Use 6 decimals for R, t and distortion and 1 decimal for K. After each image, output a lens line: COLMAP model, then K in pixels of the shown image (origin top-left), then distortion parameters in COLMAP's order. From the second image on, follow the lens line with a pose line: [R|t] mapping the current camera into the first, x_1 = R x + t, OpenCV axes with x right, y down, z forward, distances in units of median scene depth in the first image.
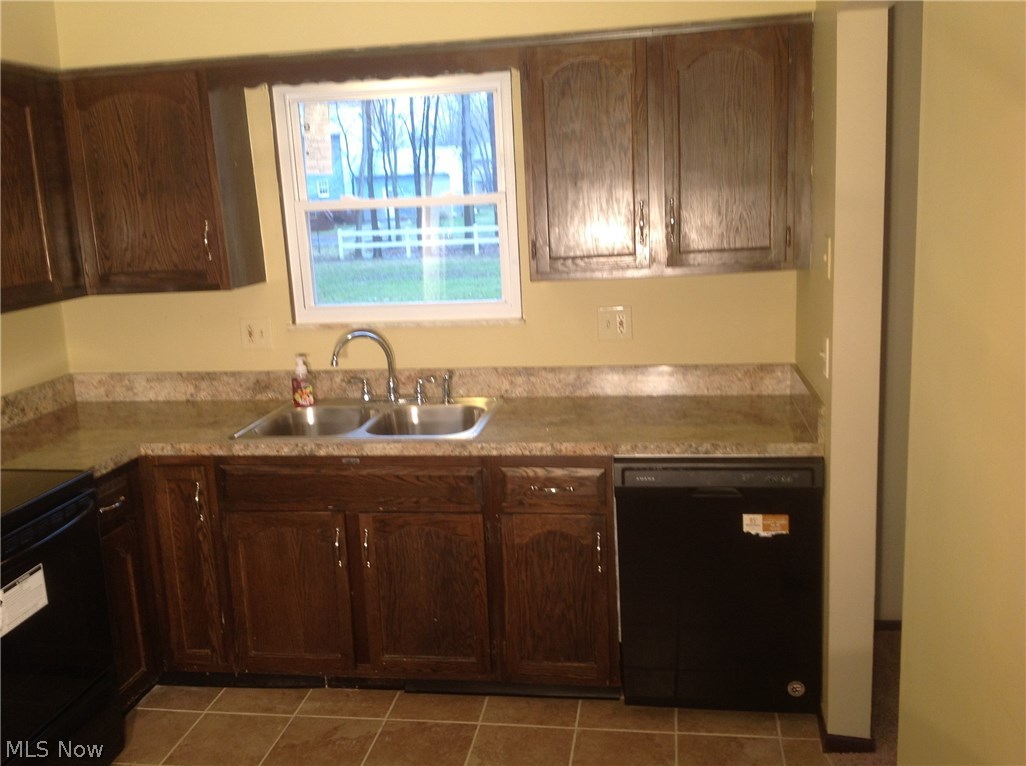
lens RADIAL K [[993.6, 0, 511.9], [0, 993.6, 383.9], [0, 0, 1]] dist [0.211531, -0.011953]
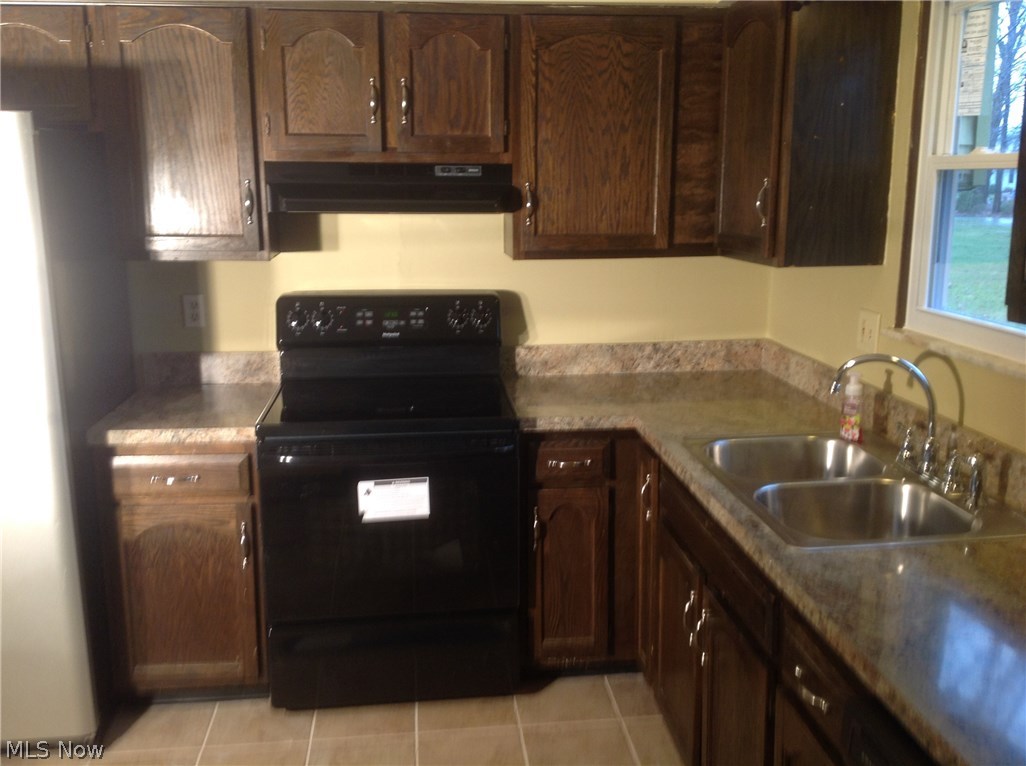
lens RADIAL K [[993.6, 0, 511.9], [0, 993.6, 383.9], [0, 0, 1]] dist [0.211531, -0.011953]
pose [[0.248489, 0.243187, -0.937610, 0.410554], [-0.197319, 0.960383, 0.196799, -0.113951], [0.948324, 0.136106, 0.286630, 0.579656]]
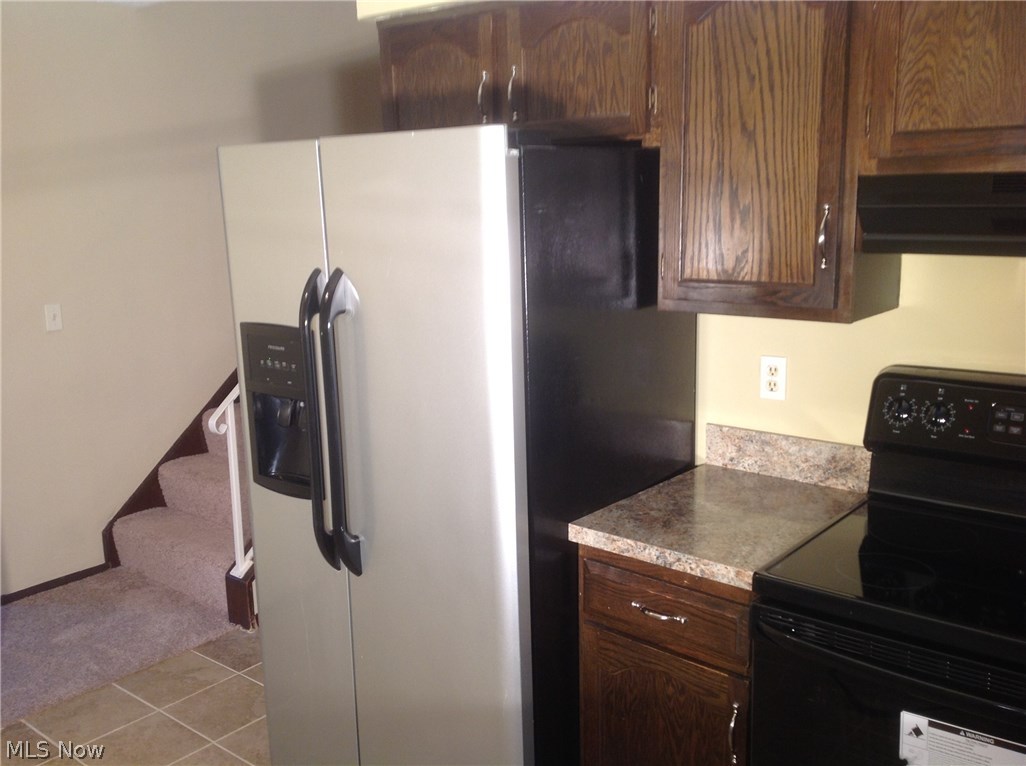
lens RADIAL K [[1001.9, 0, 513.6], [0, 1001.9, 383.2], [0, 0, 1]] dist [0.012768, 0.011573]
pose [[-0.496513, 0.209183, -0.842447, 0.107936], [-0.143277, 0.937466, 0.317220, -0.125765], [0.856123, 0.278208, -0.435493, 0.710597]]
